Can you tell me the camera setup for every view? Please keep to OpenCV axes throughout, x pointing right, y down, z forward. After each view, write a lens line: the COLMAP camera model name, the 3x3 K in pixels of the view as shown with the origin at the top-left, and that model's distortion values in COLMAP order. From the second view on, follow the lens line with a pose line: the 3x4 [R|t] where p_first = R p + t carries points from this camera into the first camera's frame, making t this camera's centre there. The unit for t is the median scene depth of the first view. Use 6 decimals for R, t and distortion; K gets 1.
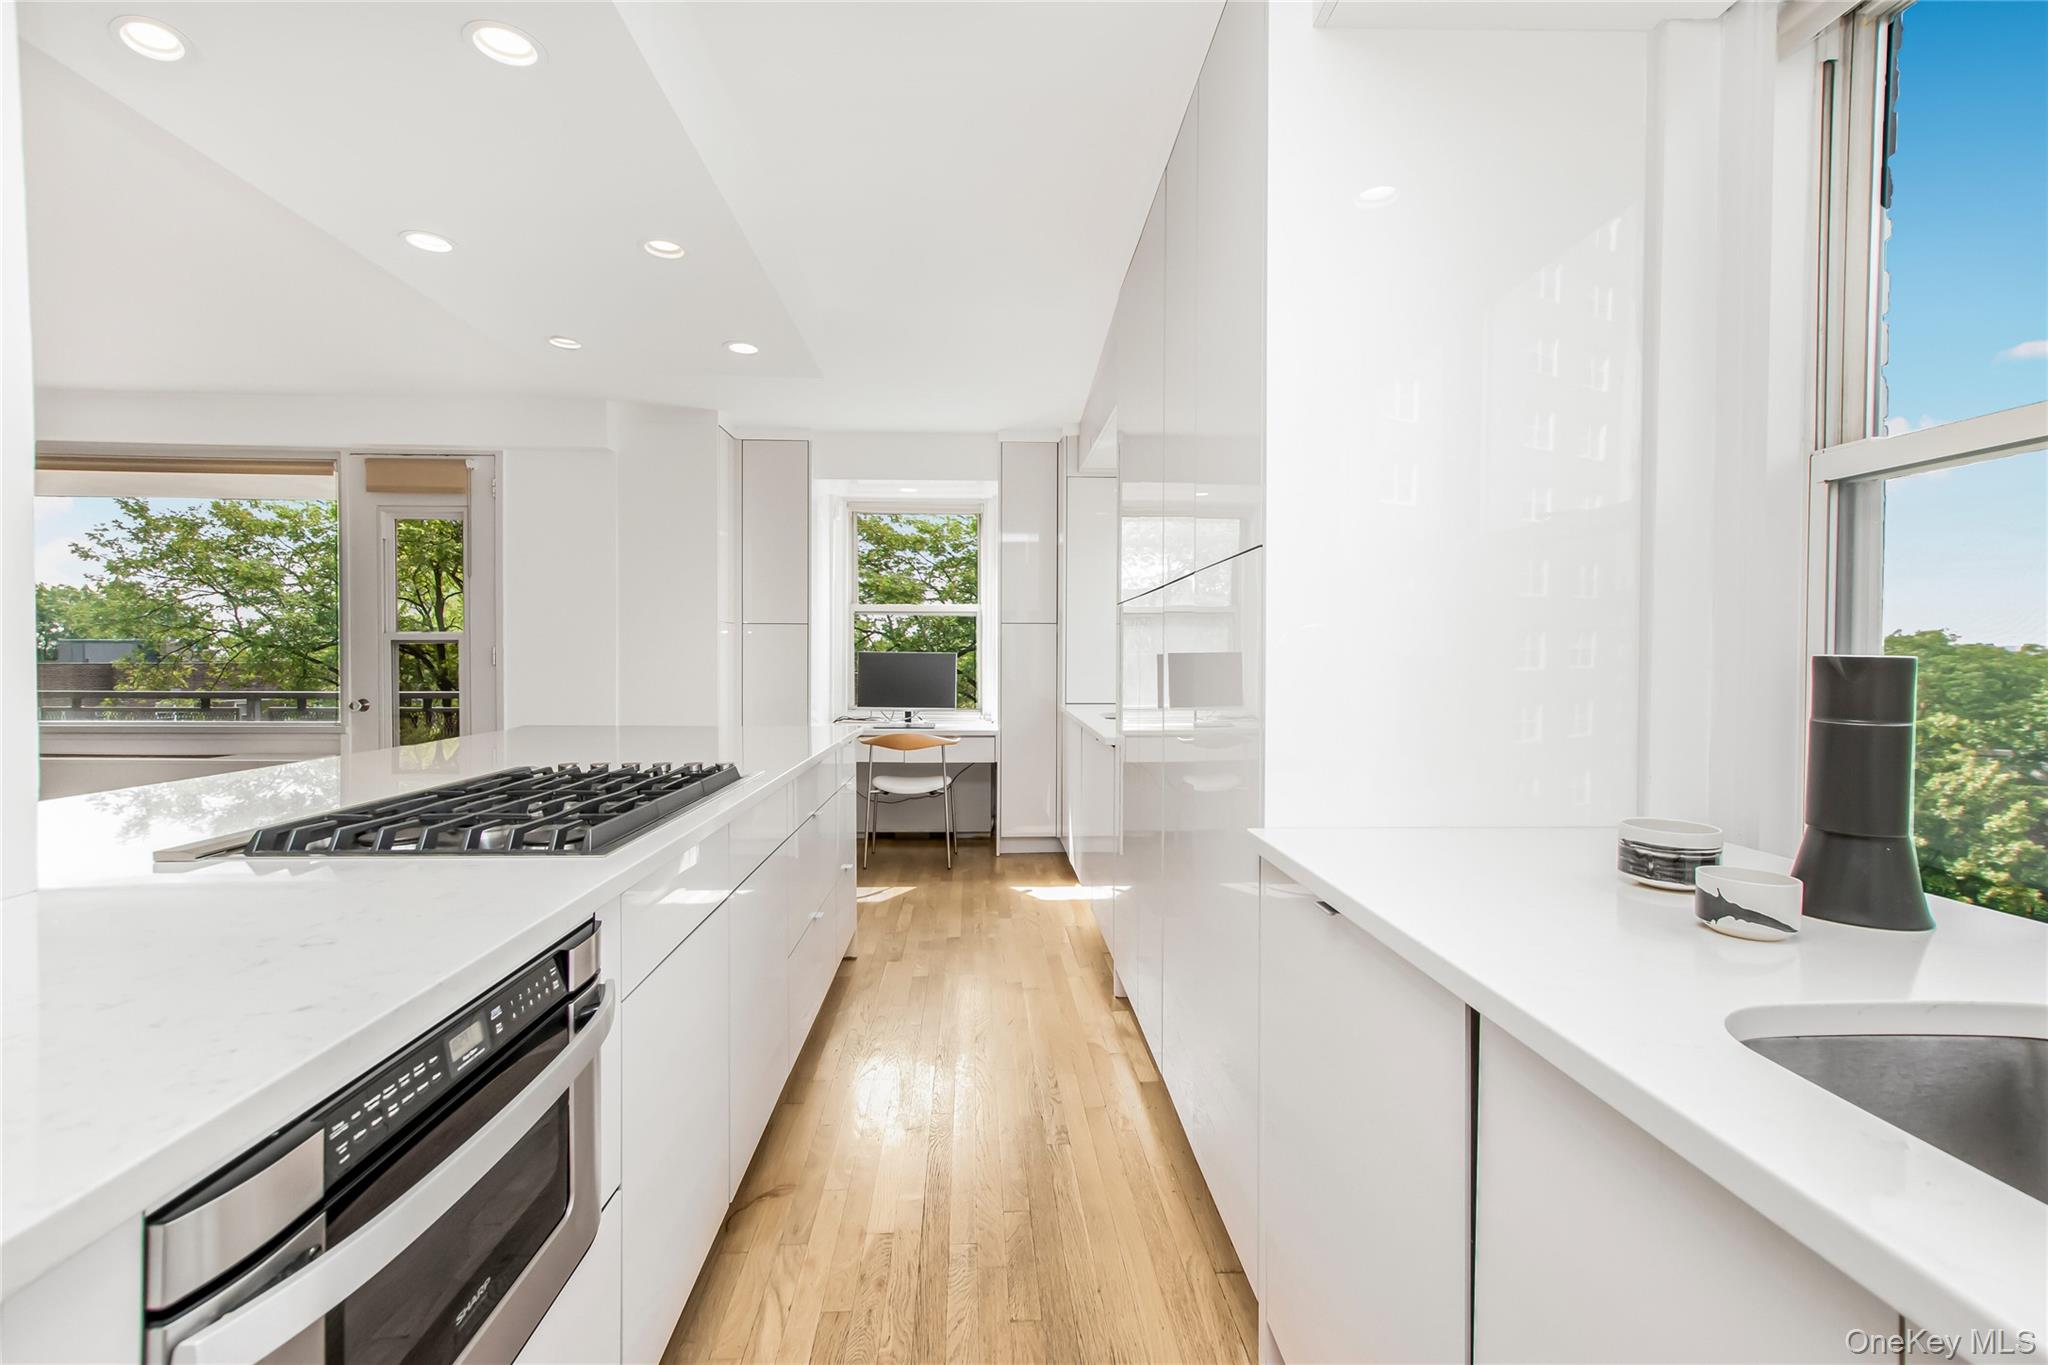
lens RADIAL K [[911.1, 0, 1024.0], [0, 911.1, 682.5], [0, 0, 1]] dist [0.000733, 0.000200]
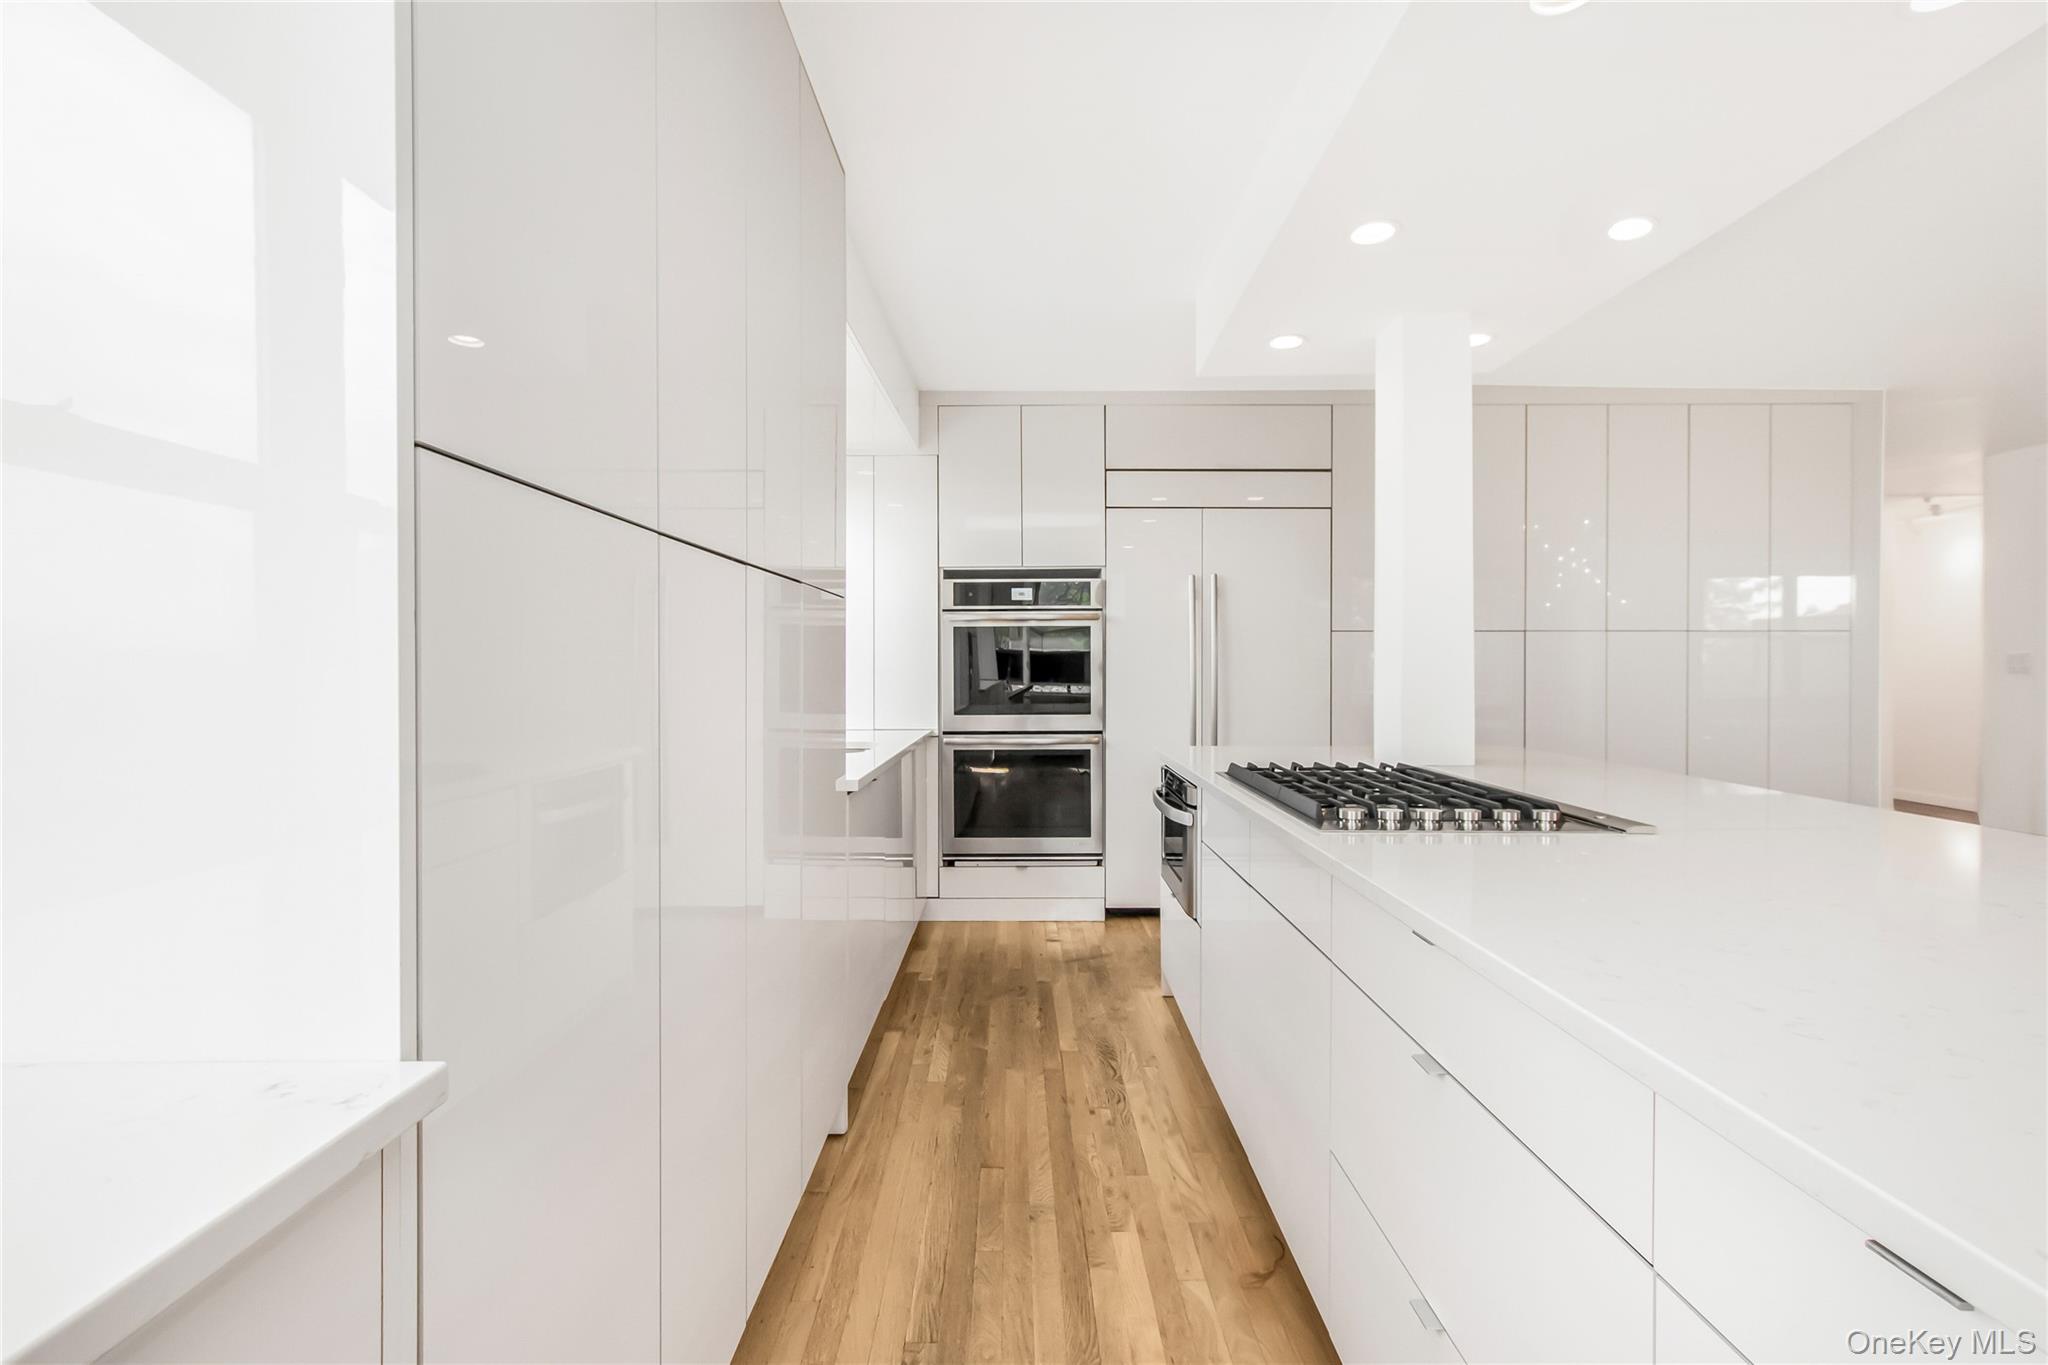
lens RADIAL K [[911.1, 0, 1024.0], [0, 911.1, 682.5], [0, 0, 1]] dist [0.000733, 0.000200]
pose [[-0.998776, -0.006346, 0.049056, -0.093599], [-0.004556, 0.999322, 0.036528, -0.053739], [-0.049255, 0.036260, -0.998128, 2.056221]]
